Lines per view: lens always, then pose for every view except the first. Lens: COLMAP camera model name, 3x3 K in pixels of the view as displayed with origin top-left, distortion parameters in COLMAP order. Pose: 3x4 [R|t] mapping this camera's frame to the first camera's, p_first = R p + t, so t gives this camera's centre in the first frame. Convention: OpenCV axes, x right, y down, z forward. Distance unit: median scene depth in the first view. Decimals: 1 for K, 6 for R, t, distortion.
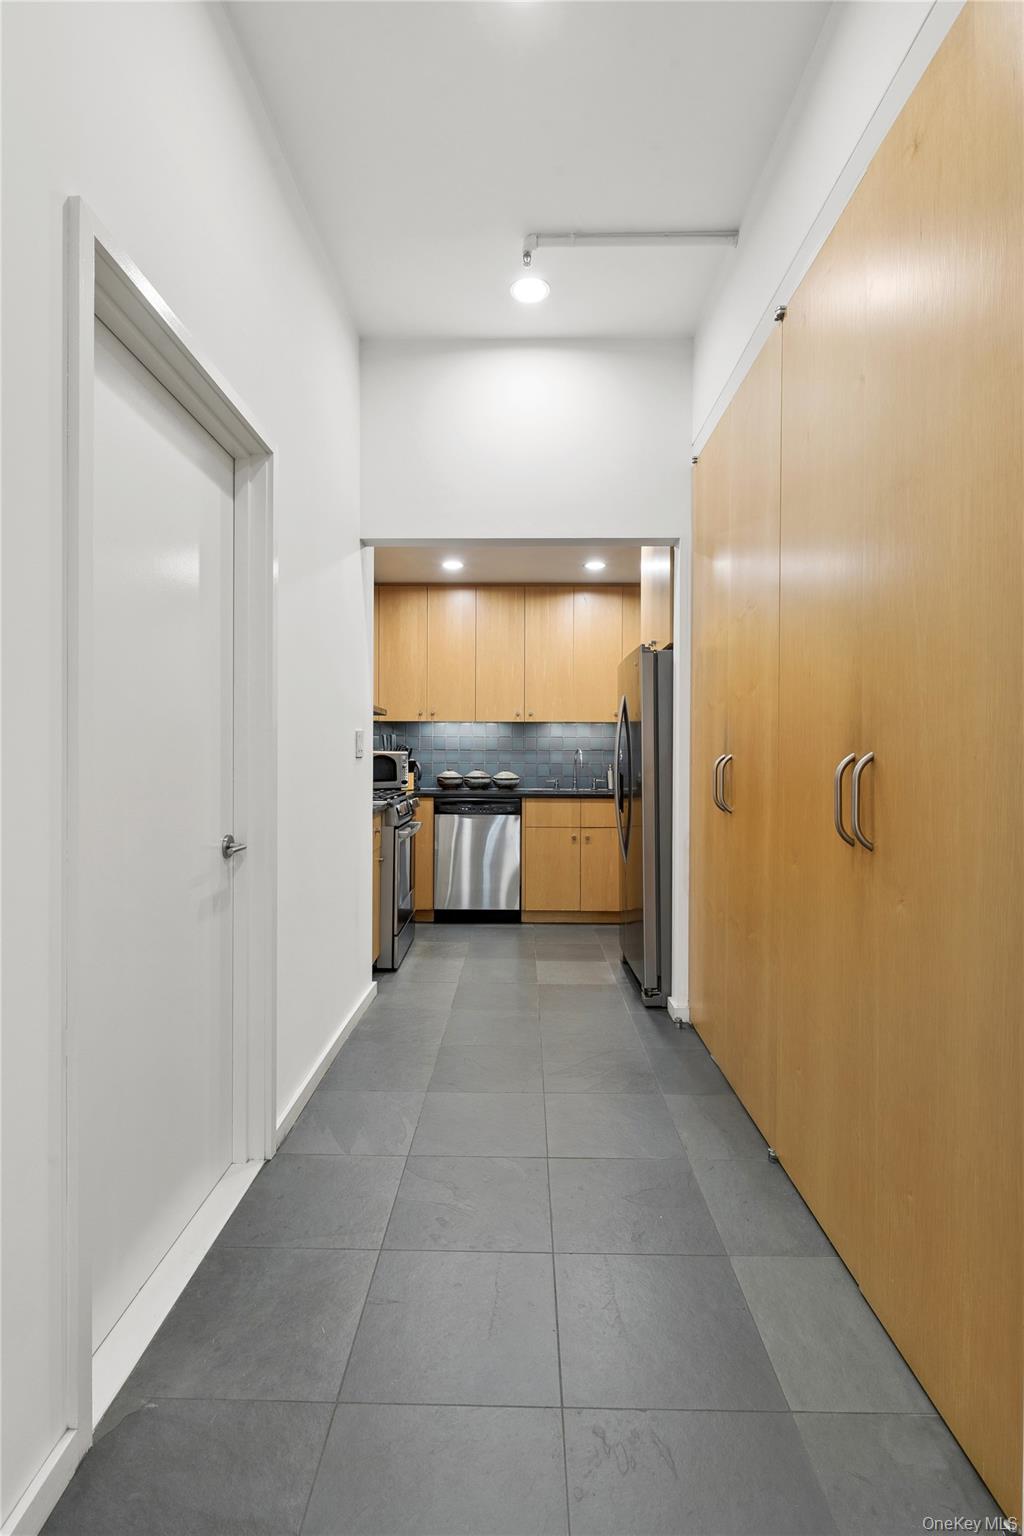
lens RADIAL K [[720.8, 0, 512.0], [0, 720.8, 768.0], [0, 0, 1]] dist [0.000220, 0.000003]
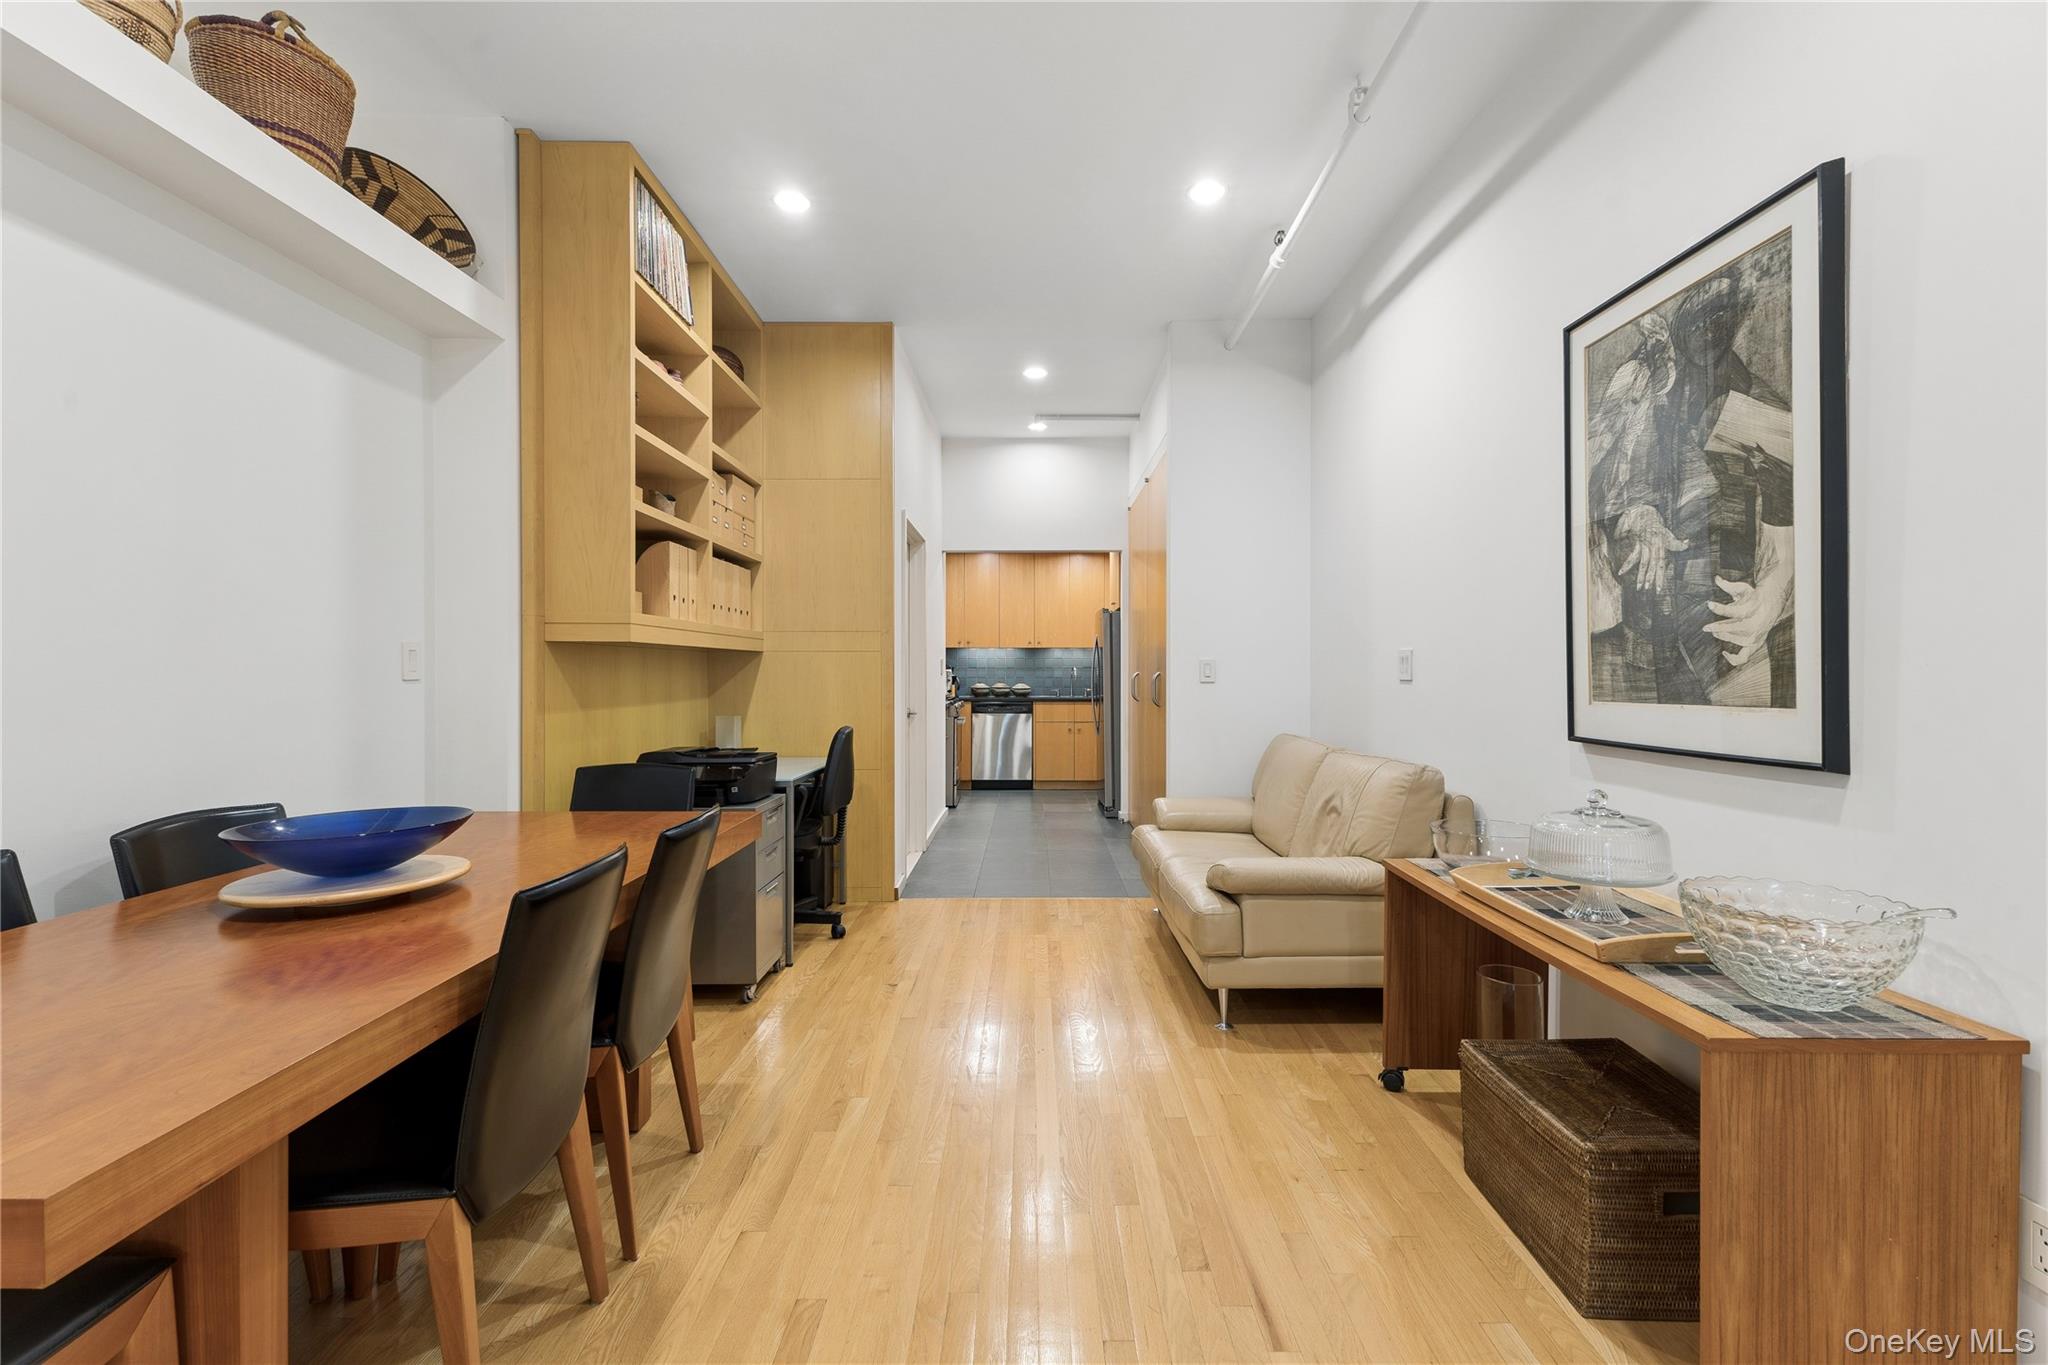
lens RADIAL K [[895.0, 0, 1029.2], [0, 895.0, 664.2], [0, 0, 1]] dist [0.001487, 0.000150]
pose [[0.999892, -0.005507, 0.013659, -0.016905], [0.005810, 0.999736, -0.022219, 0.006394], [-0.013533, 0.022296, 0.999660, -0.745155]]
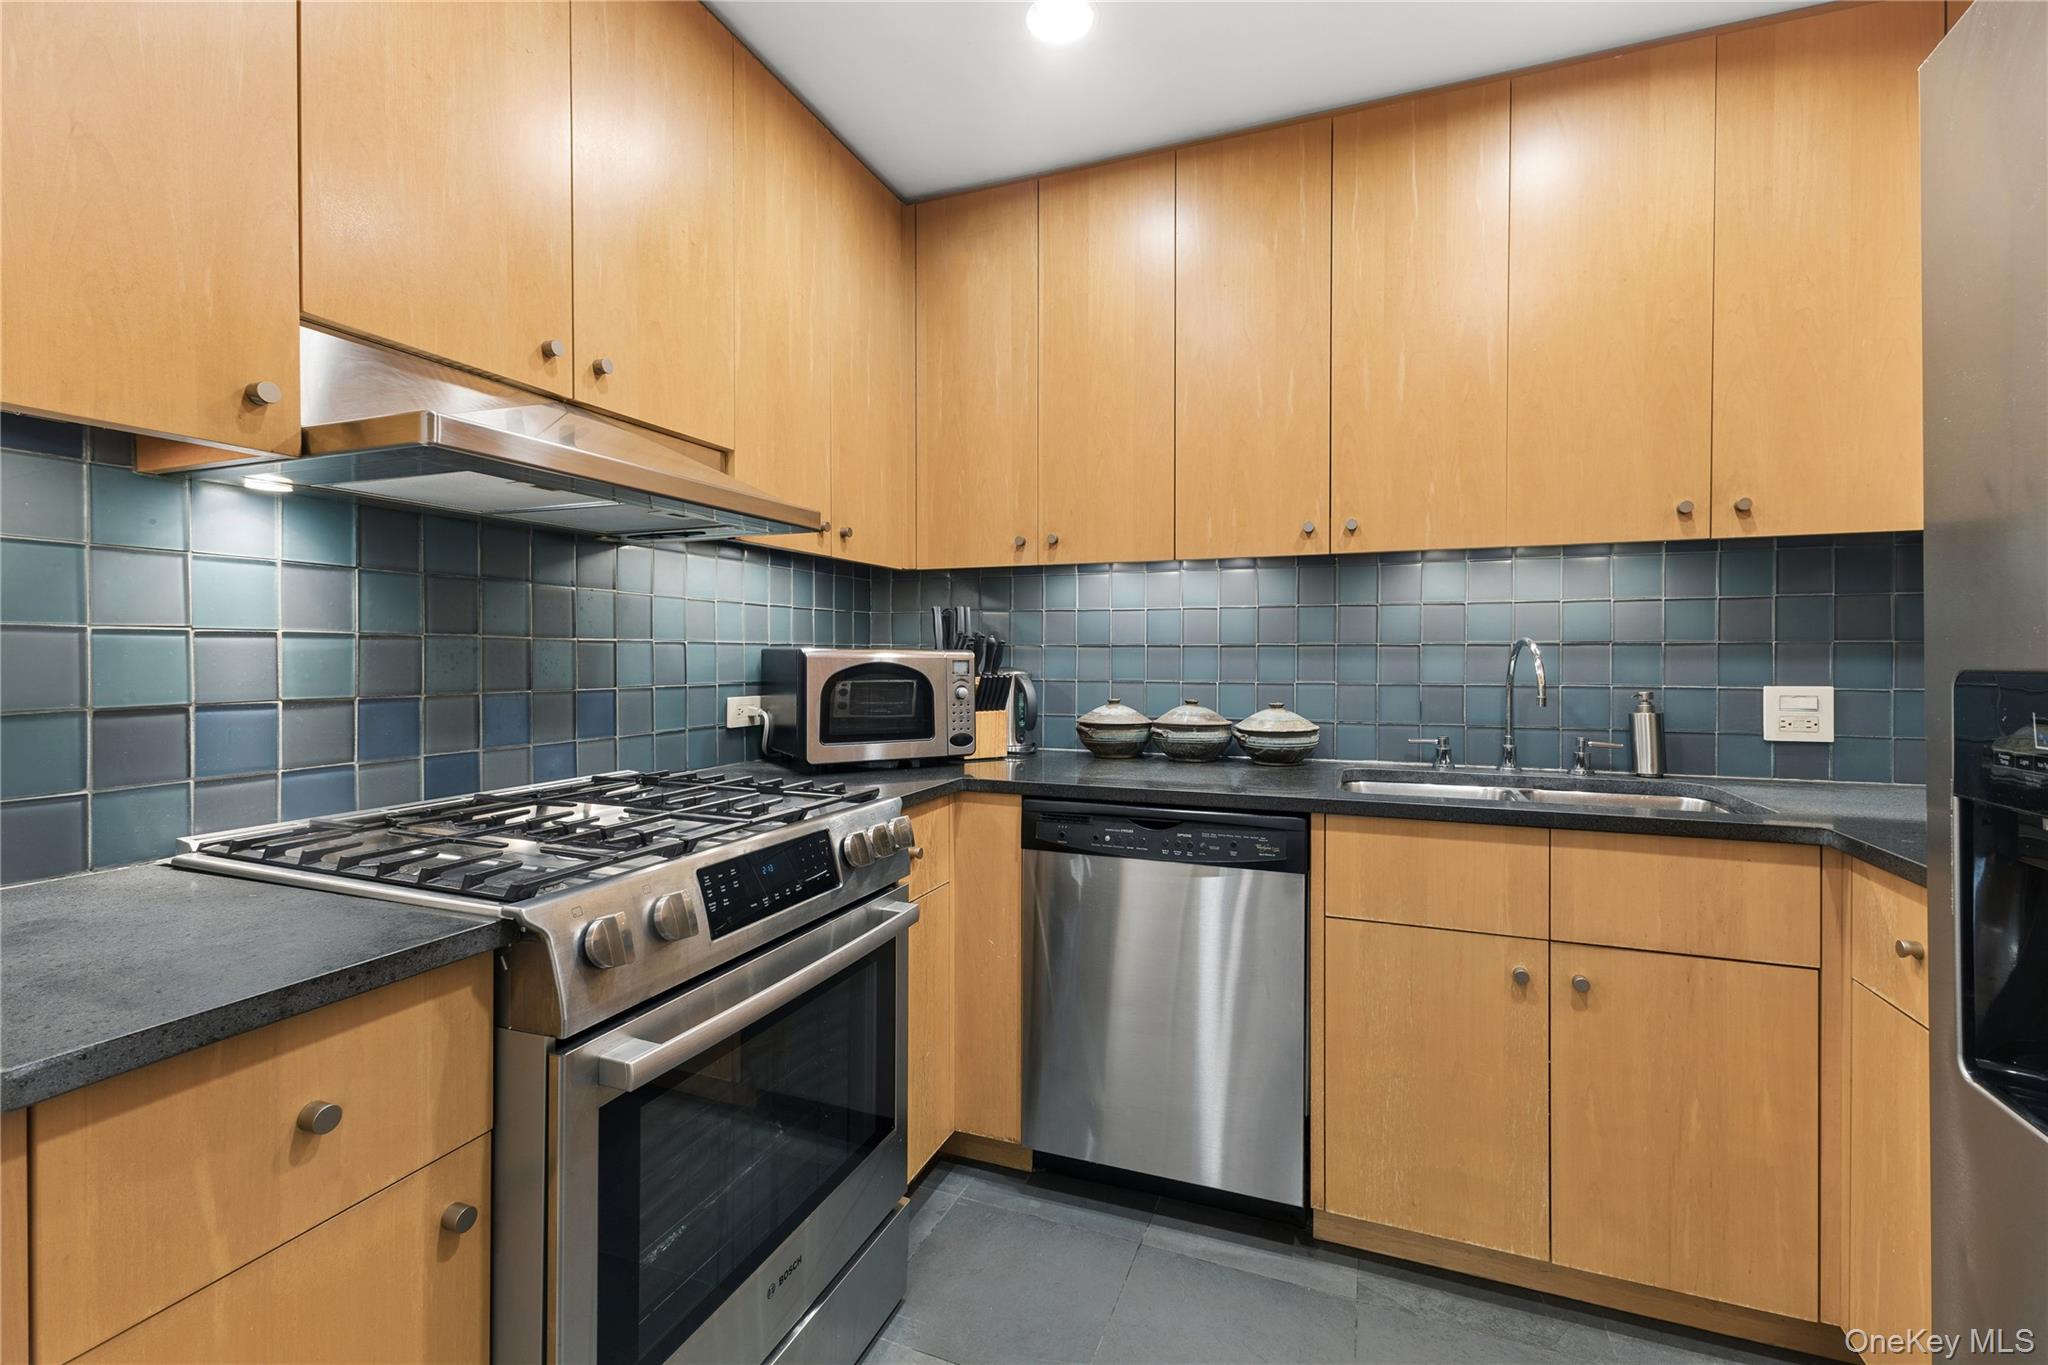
lens RADIAL K [[895.0, 0, 1029.2], [0, 895.0, 664.2], [0, 0, 1]] dist [0.001487, 0.000150]
pose [[0.935185, -0.002530, -0.354151, 0.032908], [-0.000813, 0.999957, -0.009290, -0.012817], [0.354159, 0.008976, 0.935142, 0.601373]]
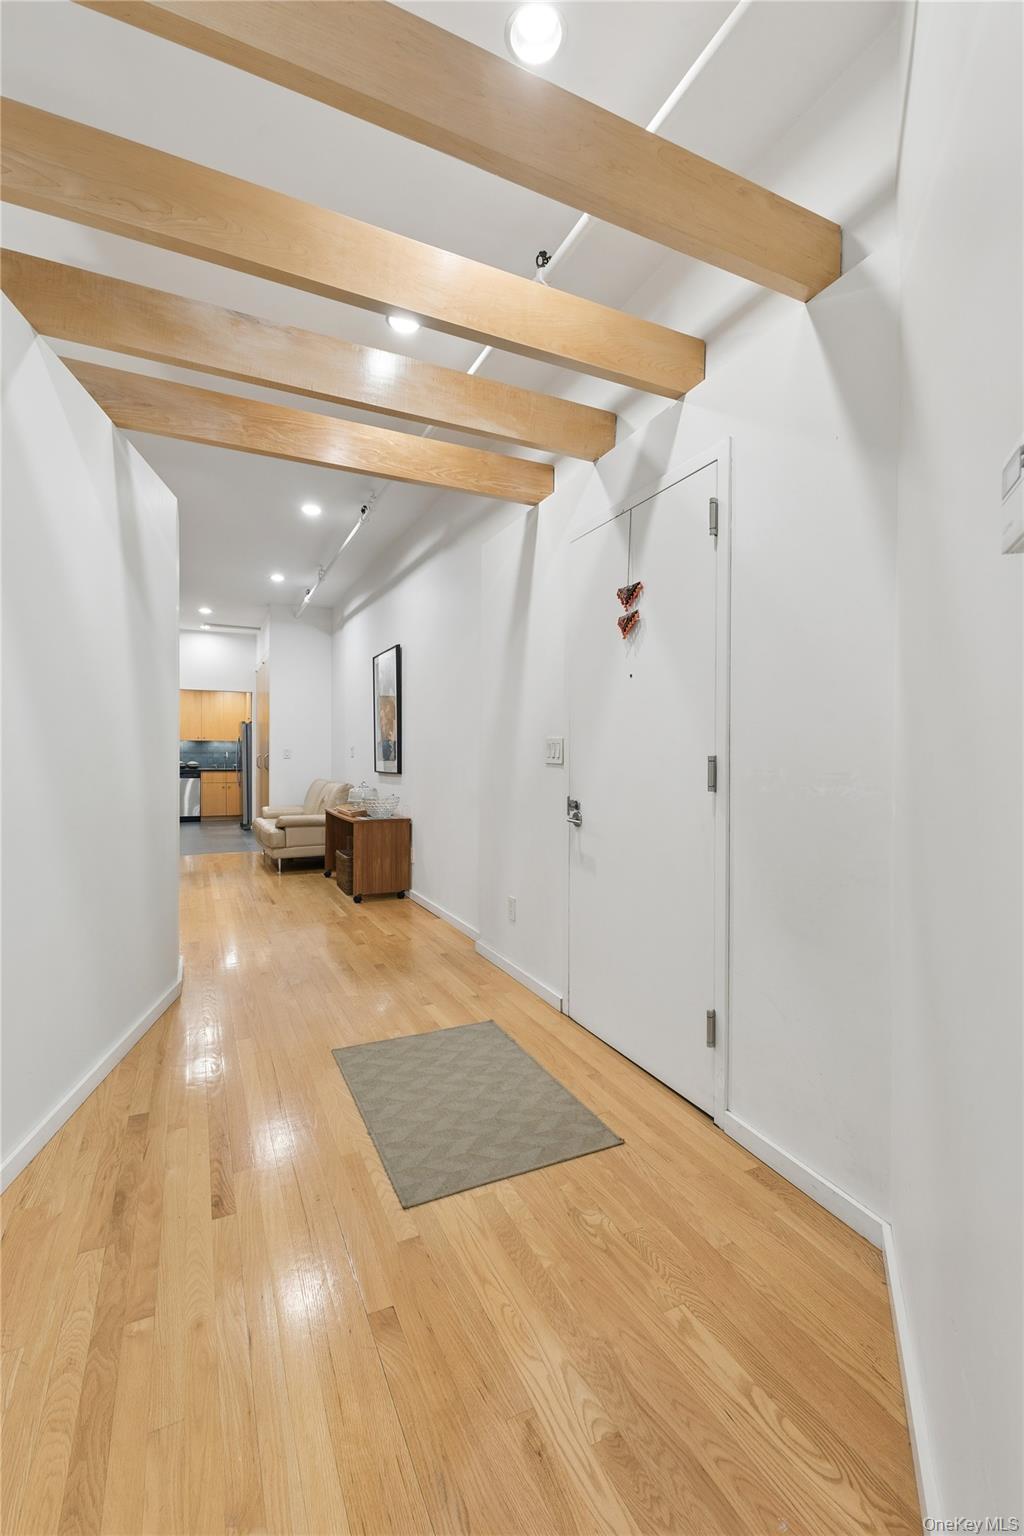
lens RADIAL K [[671.2, 0, 512.0], [0, 671.2, 768.0], [0, 0, 1]] dist [0.001487, 0.000150]
pose [[0.894064, -0.008357, 0.447861, -0.061434], [0.006993, 0.999965, 0.004699, 0.025088], [-0.447884, -0.001069, 0.894091, -1.509198]]
